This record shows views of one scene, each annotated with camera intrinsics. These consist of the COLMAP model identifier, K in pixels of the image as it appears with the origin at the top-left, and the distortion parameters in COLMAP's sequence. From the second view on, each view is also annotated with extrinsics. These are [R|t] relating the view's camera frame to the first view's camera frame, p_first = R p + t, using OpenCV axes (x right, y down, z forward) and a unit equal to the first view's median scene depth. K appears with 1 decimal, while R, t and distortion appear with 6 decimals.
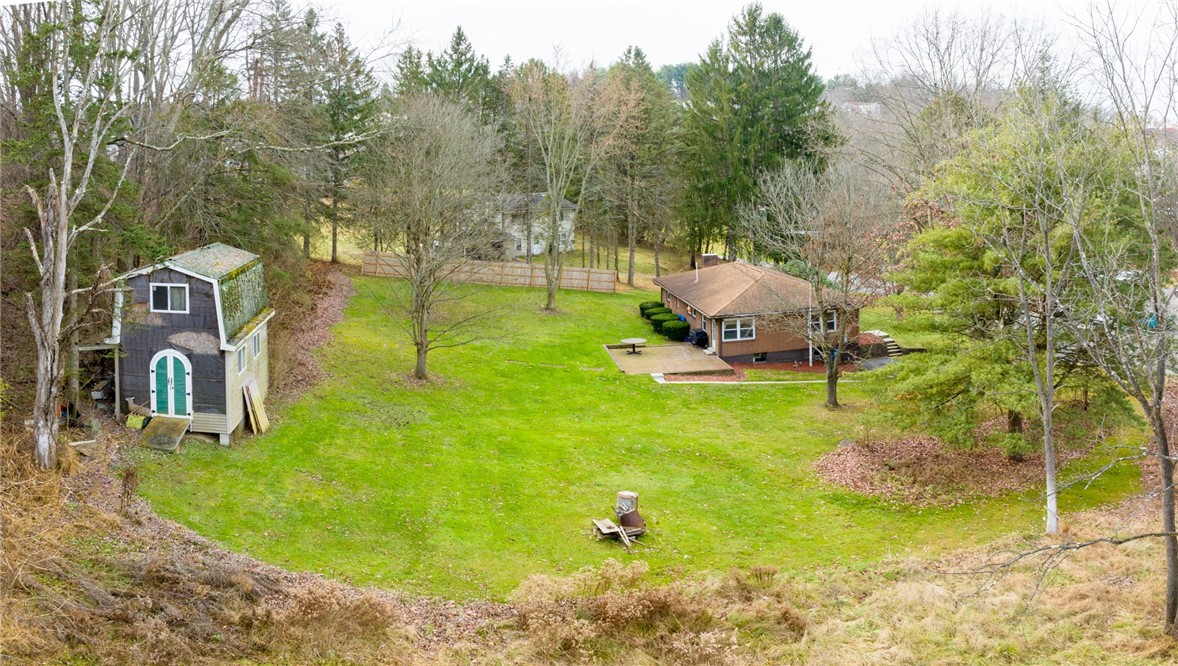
lens RADIAL K [[875.2, 0, 589.0], [0, 875.2, 333.0], [0, 0, 1]] dist [-0.135426, 0.000594]
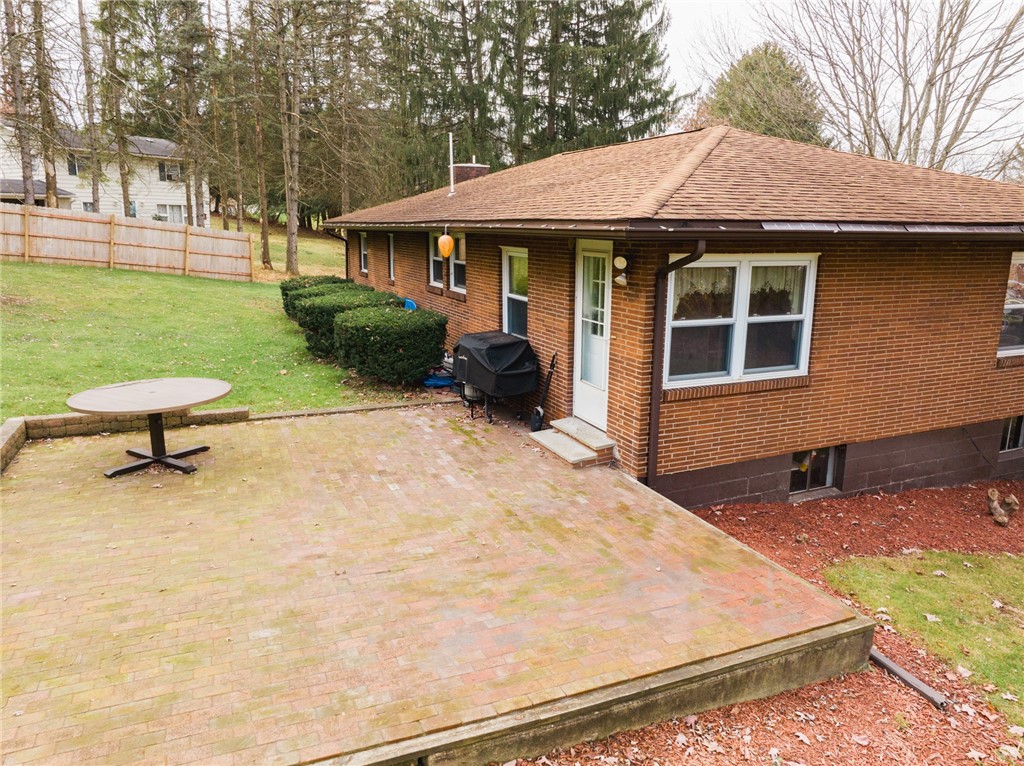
lens RADIAL K [[716.7, 0, 512.0], [0, 716.7, 383.0], [0, 0, 1]] dist [-0.060621, 0.039394]
pose [[0.960212, -0.021155, 0.278469, 0.080594], [0.016966, 0.999704, 0.017442, 0.005217], [-0.278756, -0.012024, 0.960287, 0.840772]]
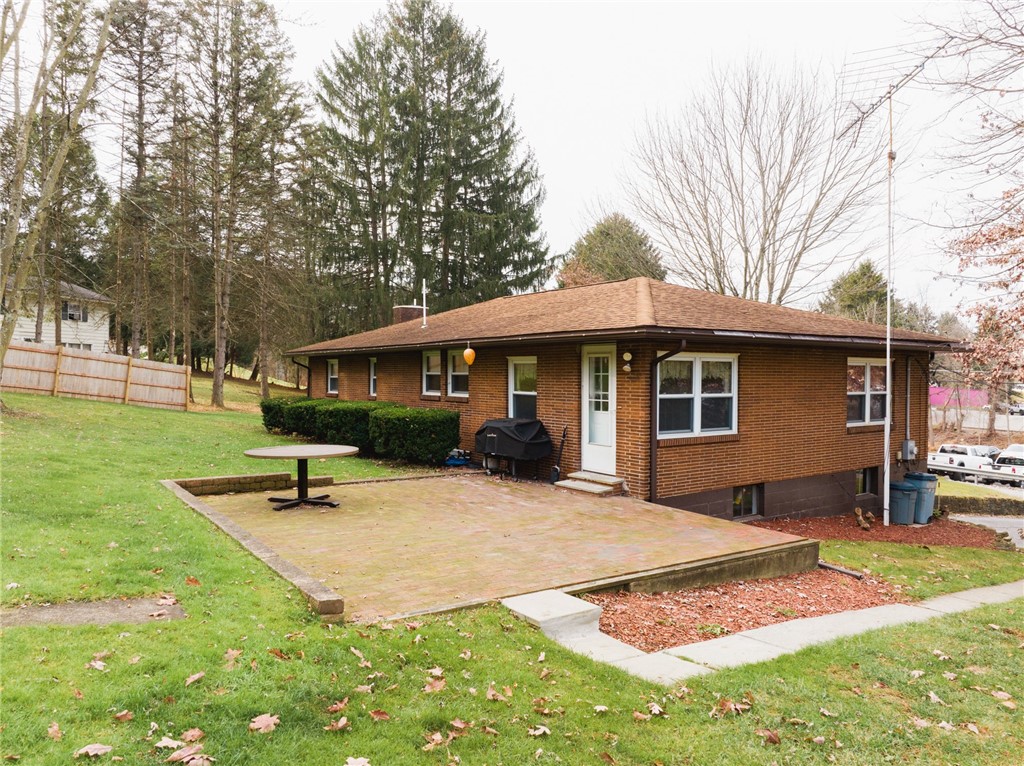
lens RADIAL K [[714.2, 0, 512.0], [0, 714.2, 383.0], [0, 0, 1]] dist [-0.038787, 0.002110]
pose [[0.887145, 0.031874, 0.460388, 0.011910], [0.057432, 0.982231, -0.178671, 0.028380], [-0.457903, 0.184948, 0.869551, 0.799328]]
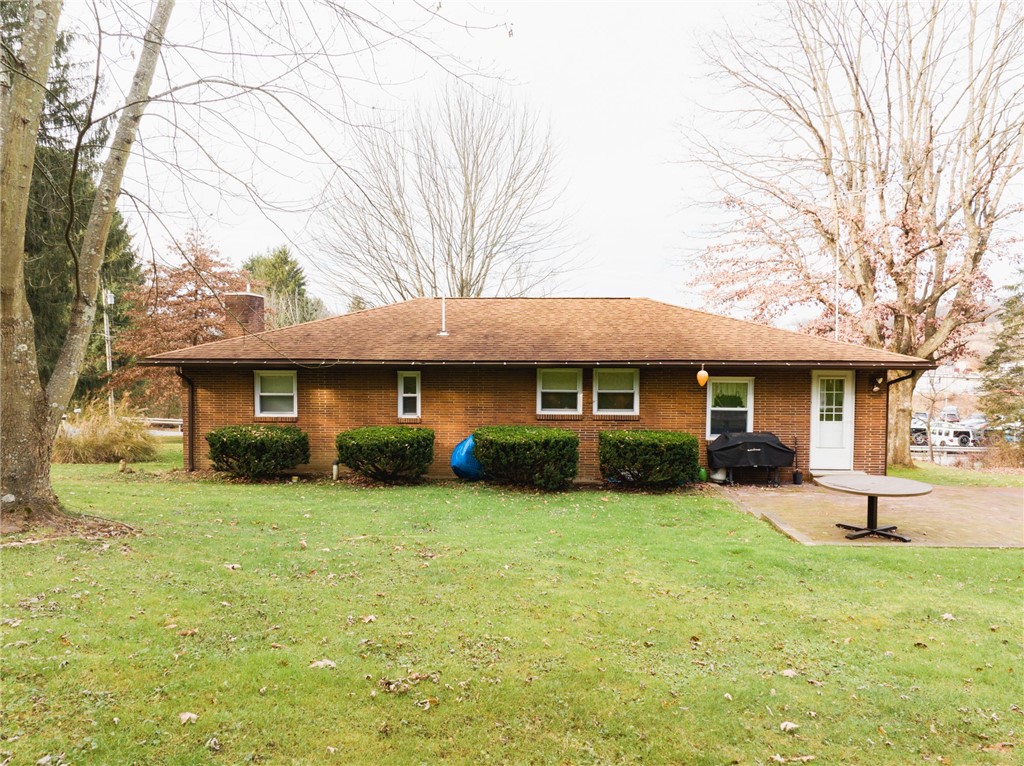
lens RADIAL K [[714.2, 0, 512.0], [0, 714.2, 383.0], [0, 0, 1]] dist [-0.038787, 0.002110]
pose [[0.197772, -0.016496, 0.980109, -0.166844], [0.185262, 0.982468, -0.020847, -0.035106], [-0.962582, 0.185700, 0.197360, 1.050416]]
